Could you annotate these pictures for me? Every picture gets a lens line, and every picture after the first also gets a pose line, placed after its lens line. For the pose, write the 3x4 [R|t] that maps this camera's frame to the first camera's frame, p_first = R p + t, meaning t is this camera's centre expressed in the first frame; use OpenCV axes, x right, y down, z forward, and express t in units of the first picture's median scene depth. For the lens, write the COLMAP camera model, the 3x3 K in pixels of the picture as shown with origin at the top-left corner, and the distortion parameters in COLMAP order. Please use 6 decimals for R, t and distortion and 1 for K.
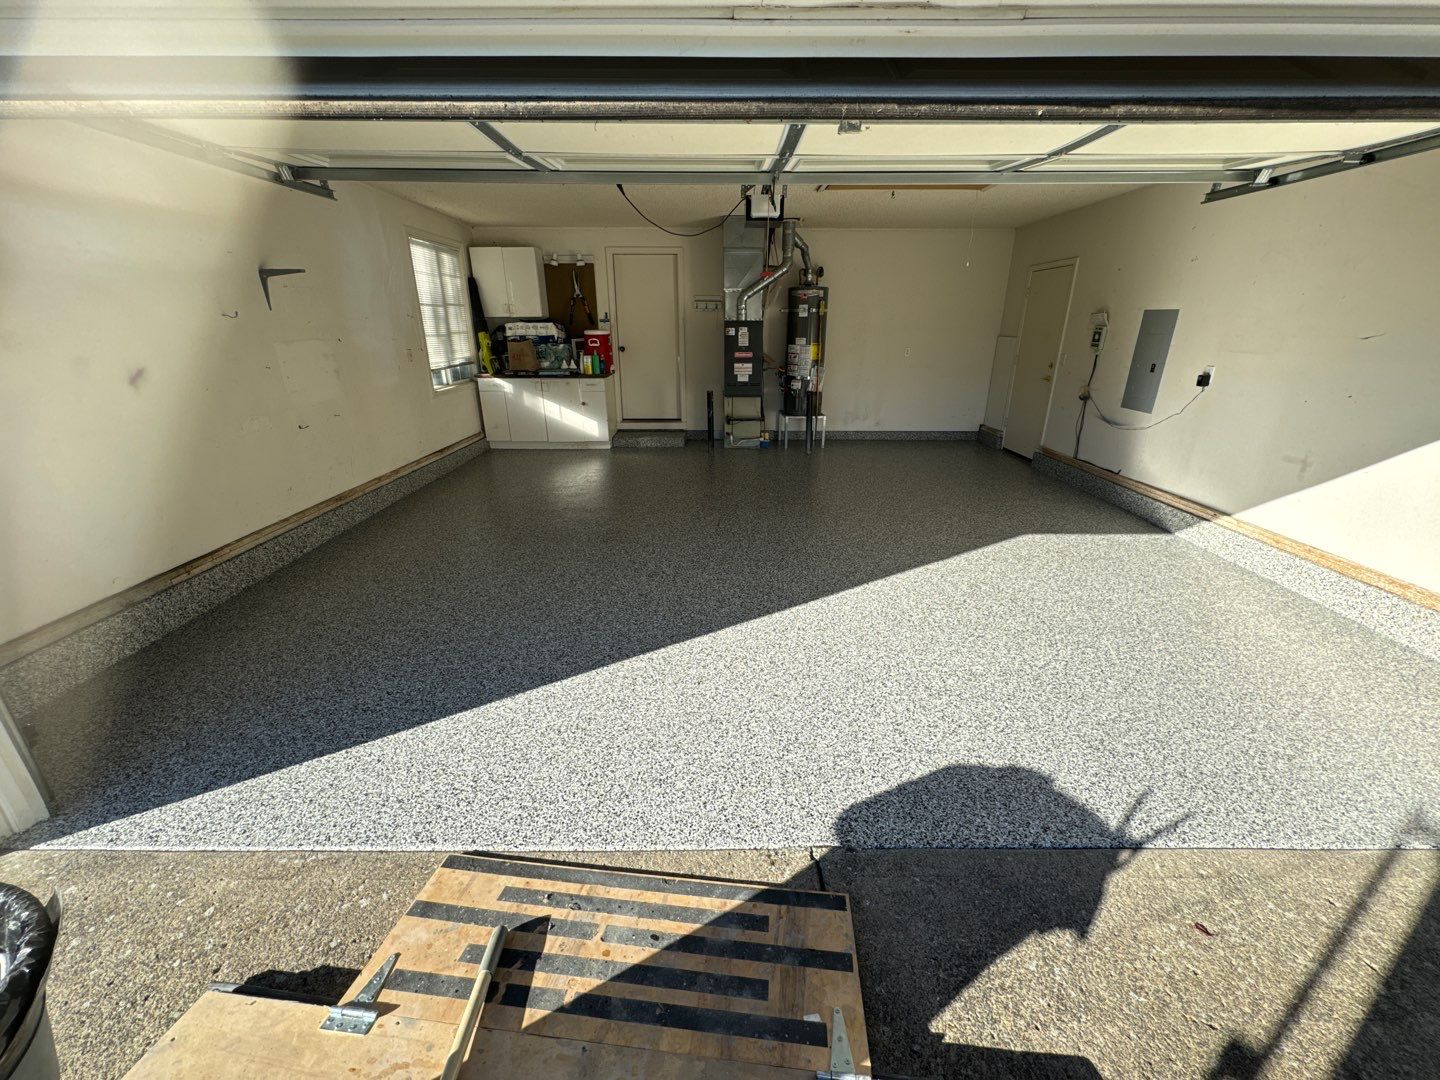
lens RADIAL K [[591.0, 0, 720.0], [0, 591.0, 540.0], [0, 0, 1]] dist [-0.000528, -0.000413]
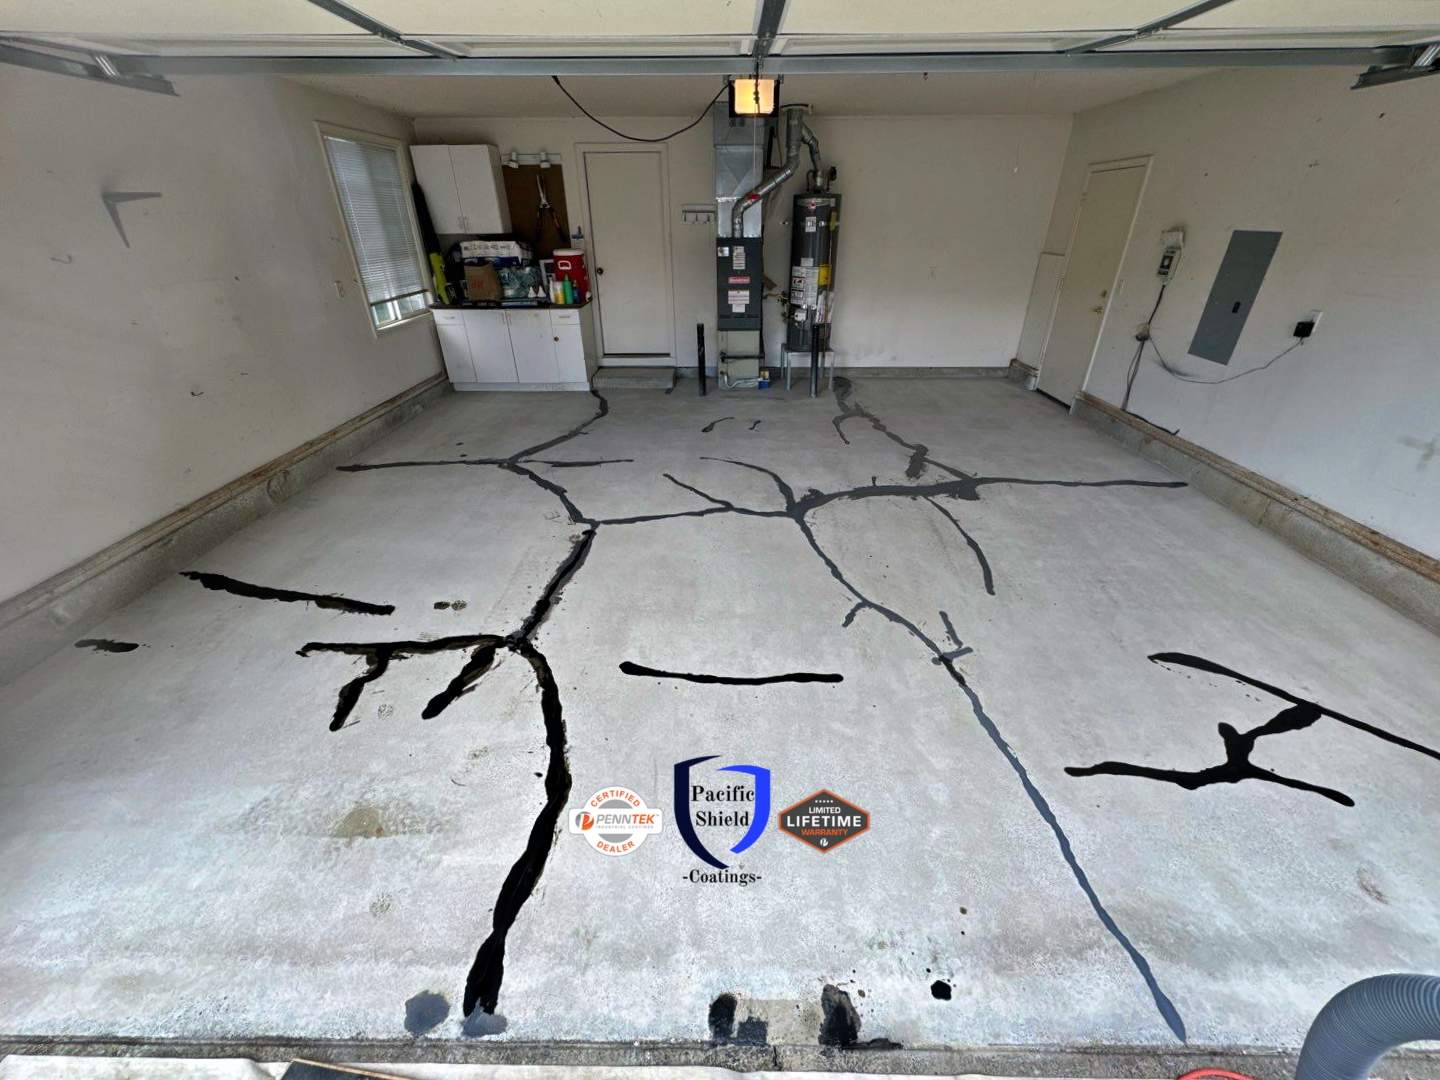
lens RADIAL K [[591.0, 0, 720.0], [0, 591.0, 540.0], [0, 0, 1]] dist [-0.000528, -0.000413]
pose [[0.999827, 0.003800, -0.018204, 0.028938], [-0.001031, 0.988726, 0.149734, -0.069866], [0.018568, -0.149690, 0.988559, 0.099980]]
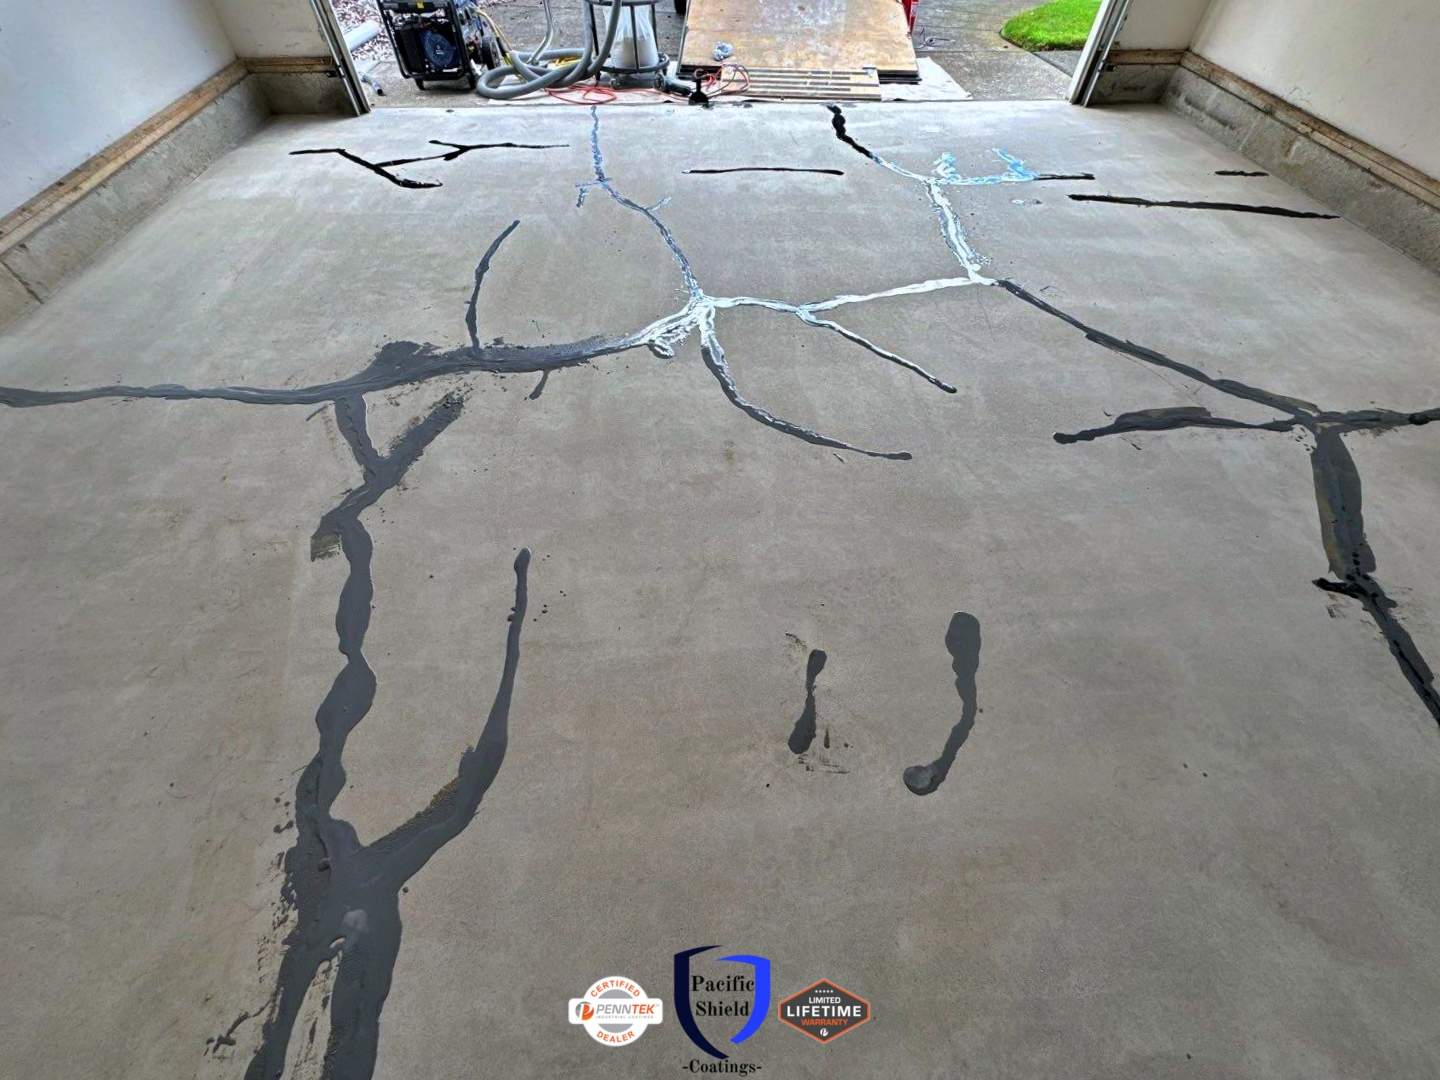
lens RADIAL K [[591.0, 0, 720.0], [0, 591.0, 540.0], [0, 0, 1]] dist [-0.000528, -0.000413]
pose [[-0.998501, 0.036688, -0.040629, 0.103329], [-0.027433, 0.306908, 0.951344, -0.335062], [0.047372, 0.951032, -0.305441, 0.959721]]
